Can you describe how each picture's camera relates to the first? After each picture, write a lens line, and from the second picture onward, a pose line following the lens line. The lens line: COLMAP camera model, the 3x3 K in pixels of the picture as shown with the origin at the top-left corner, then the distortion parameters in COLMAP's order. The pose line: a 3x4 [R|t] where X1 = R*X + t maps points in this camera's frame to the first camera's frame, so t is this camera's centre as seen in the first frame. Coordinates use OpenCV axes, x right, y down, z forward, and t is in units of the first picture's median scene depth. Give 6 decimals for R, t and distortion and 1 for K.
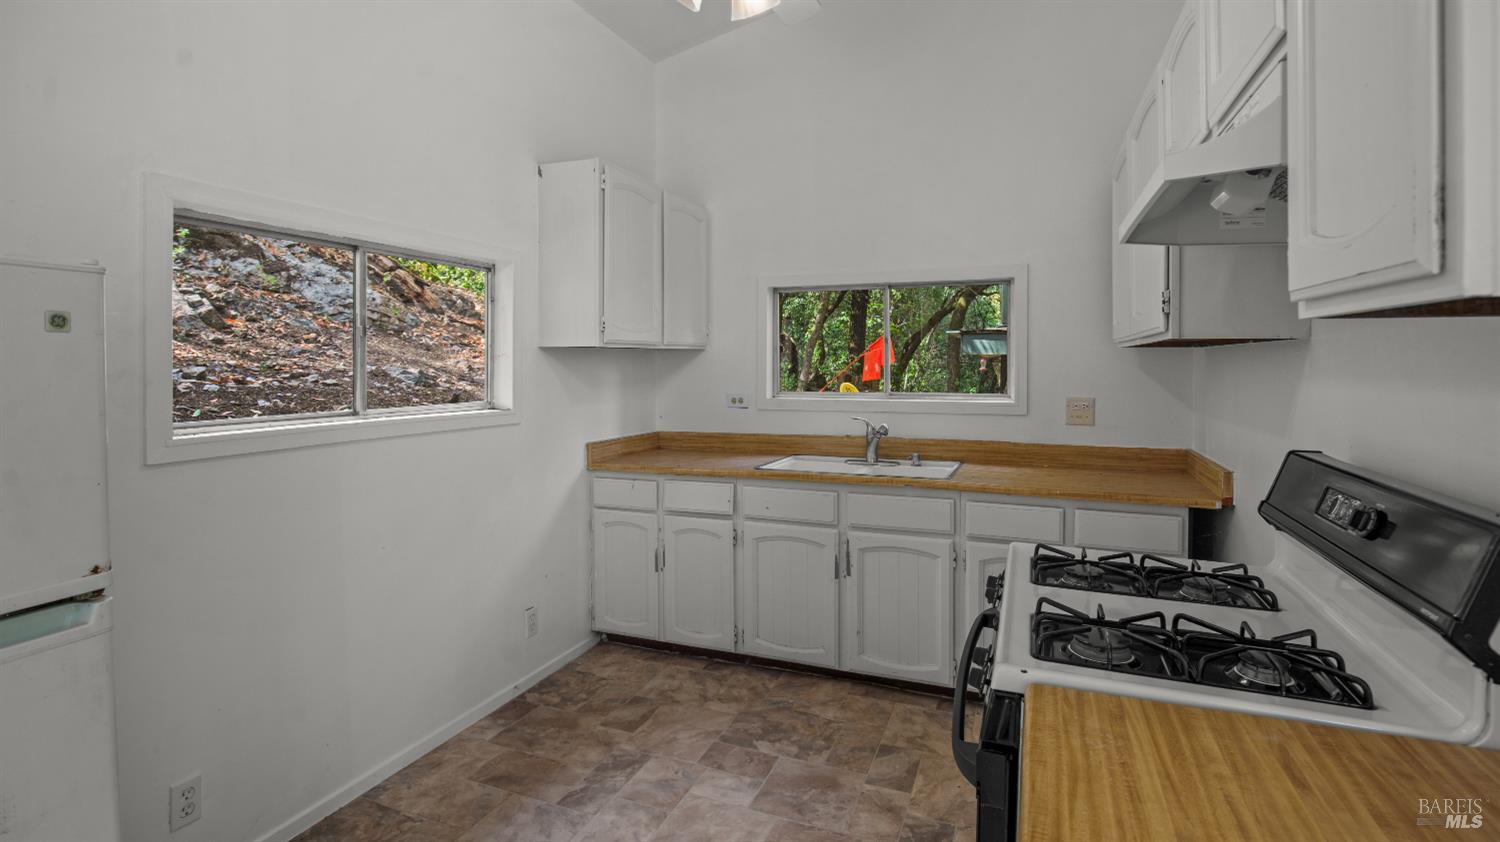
lens RADIAL K [[705.0, 0, 756.8], [0, 705.0, 371.5], [0, 0, 1]] dist [-0.030139, 0.004058]
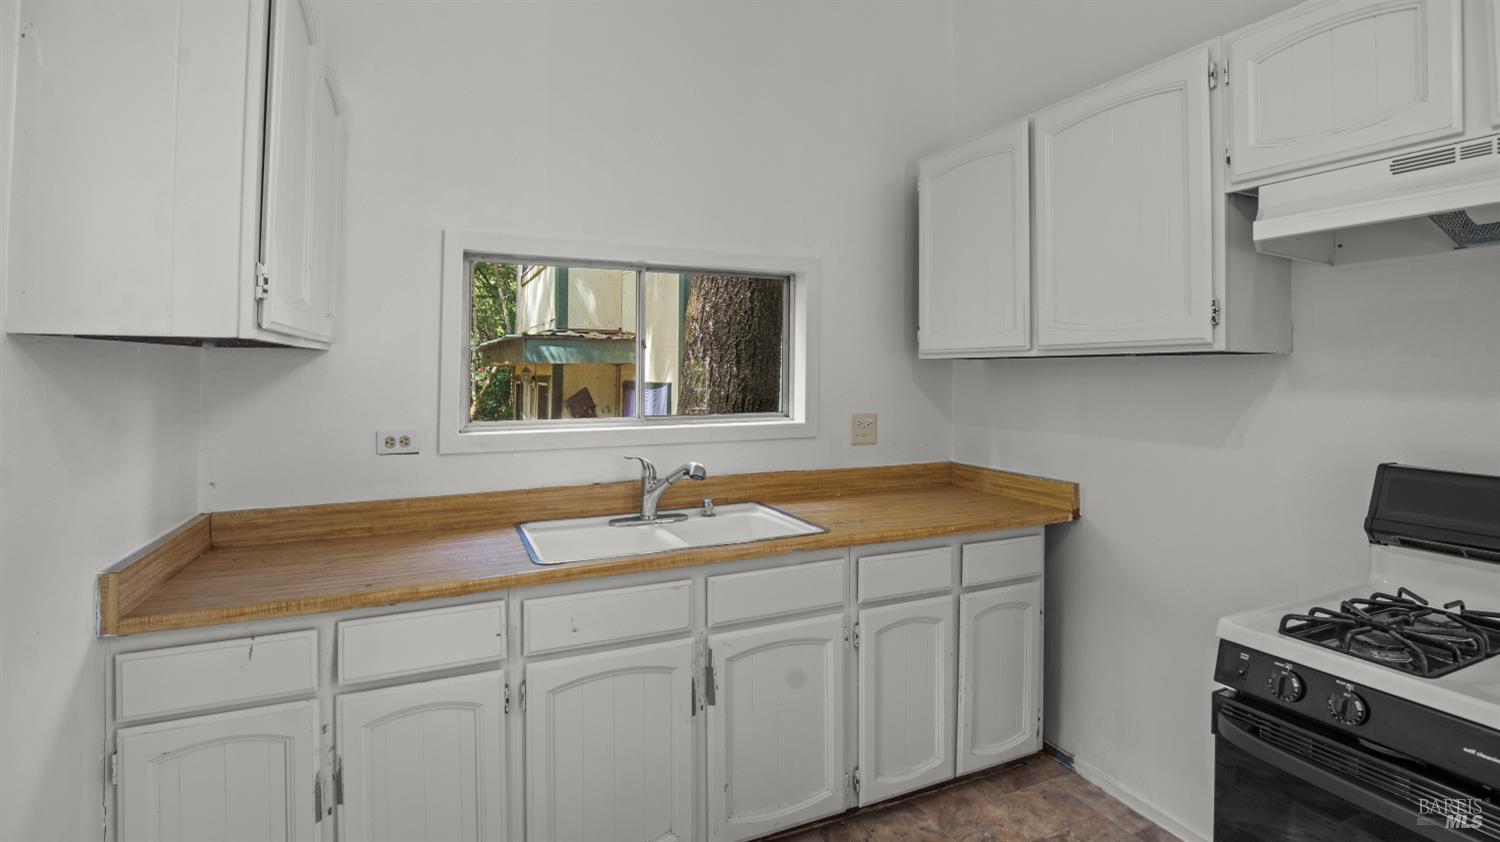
lens RADIAL K [[705.0, 0, 752.8], [0, 705.0, 361.7], [0, 0, 1]] dist [-0.030139, 0.004058]
pose [[0.683799, 0.012165, 0.729569, -0.269065], [0.007159, 0.999701, -0.023378, -0.008607], [-0.729635, 0.021209, 0.683508, 0.442600]]
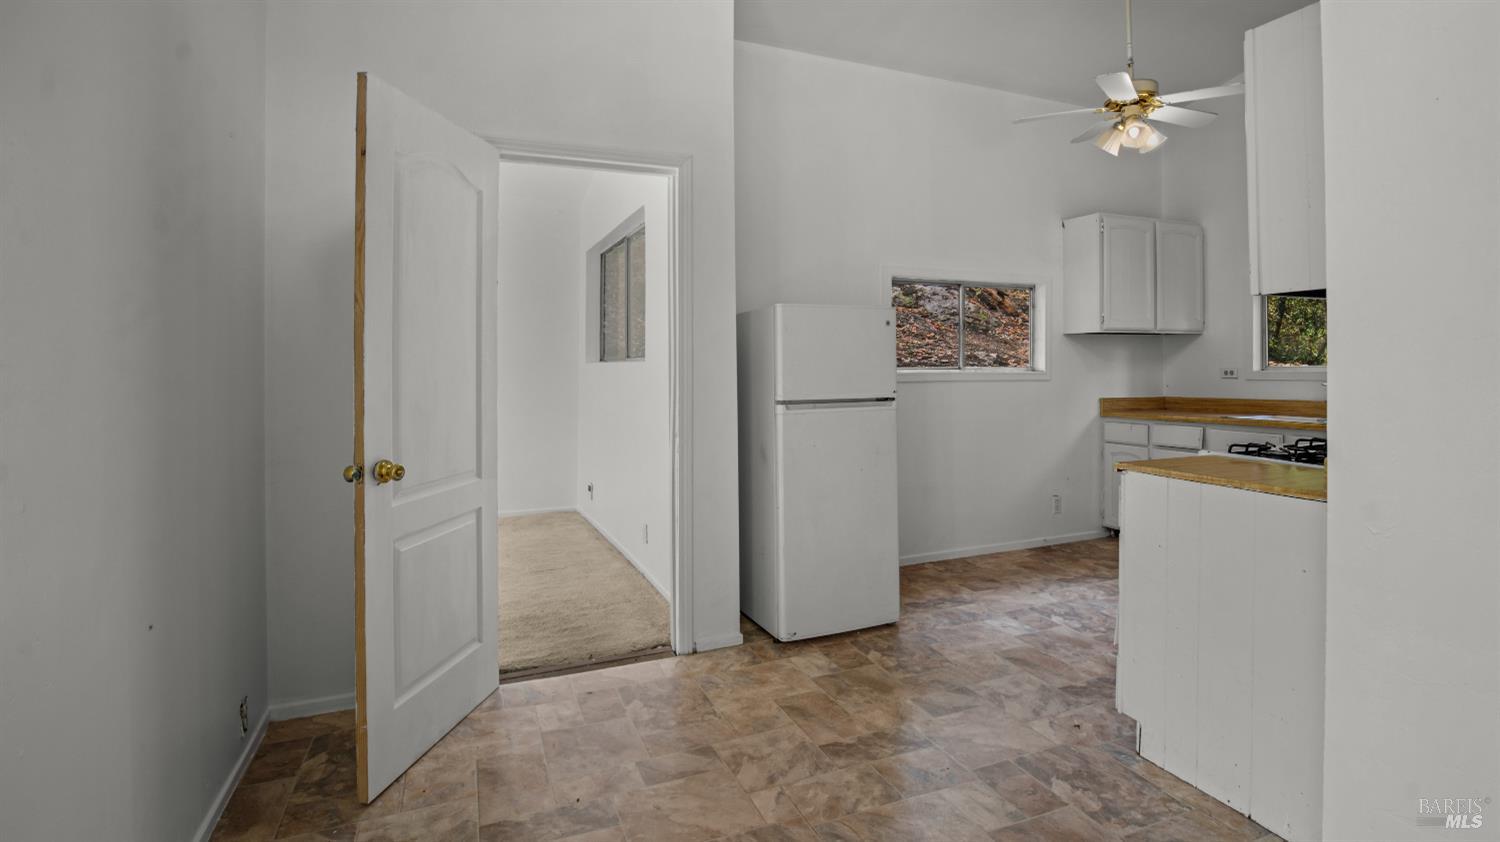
lens RADIAL K [[705.0, 0, 755.4], [0, 705.0, 367.9], [0, 0, 1]] dist [-0.030139, 0.004058]
pose [[0.697811, 0.000181, -0.716282, 0.305305], [-0.005857, 0.999968, -0.005454, 0.049230], [0.716258, 0.008001, 0.697790, -0.546678]]
